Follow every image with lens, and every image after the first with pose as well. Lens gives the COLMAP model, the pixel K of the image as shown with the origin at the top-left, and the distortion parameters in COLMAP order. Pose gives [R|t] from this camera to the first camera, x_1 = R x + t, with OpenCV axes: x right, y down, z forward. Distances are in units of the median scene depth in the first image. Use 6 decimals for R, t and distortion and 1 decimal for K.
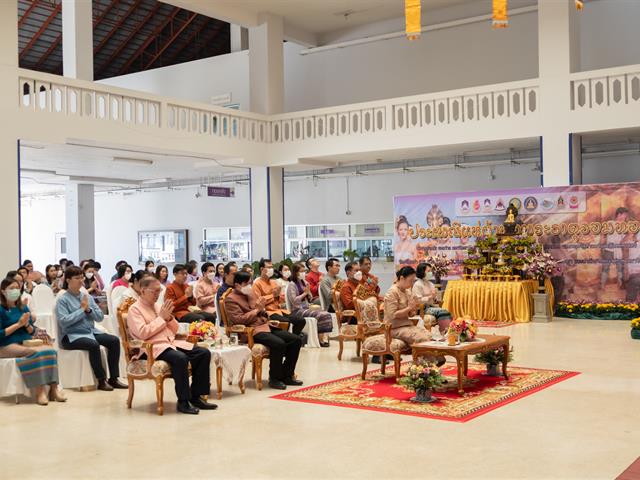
lens RADIAL K [[824.1, 0, 319.7], [0, 824.1, 242.2], [0, 0, 1]] dist [0.025454, 0.000000]
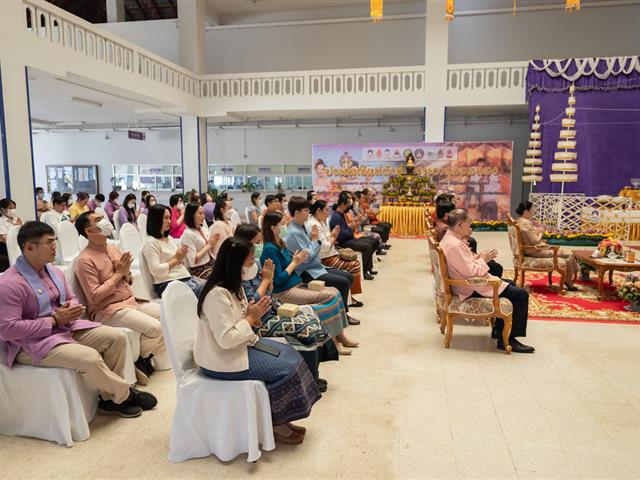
lens RADIAL K [[512.3, 0, 320.4], [0, 512.3, 236.5], [0, 0, 1]] dist [0.001713, -0.001655]
pose [[0.906084, -0.033113, 0.421800, -0.287479], [-0.015124, 0.993761, 0.110504, 0.001607], [-0.422827, -0.106506, 0.899930, 0.239511]]
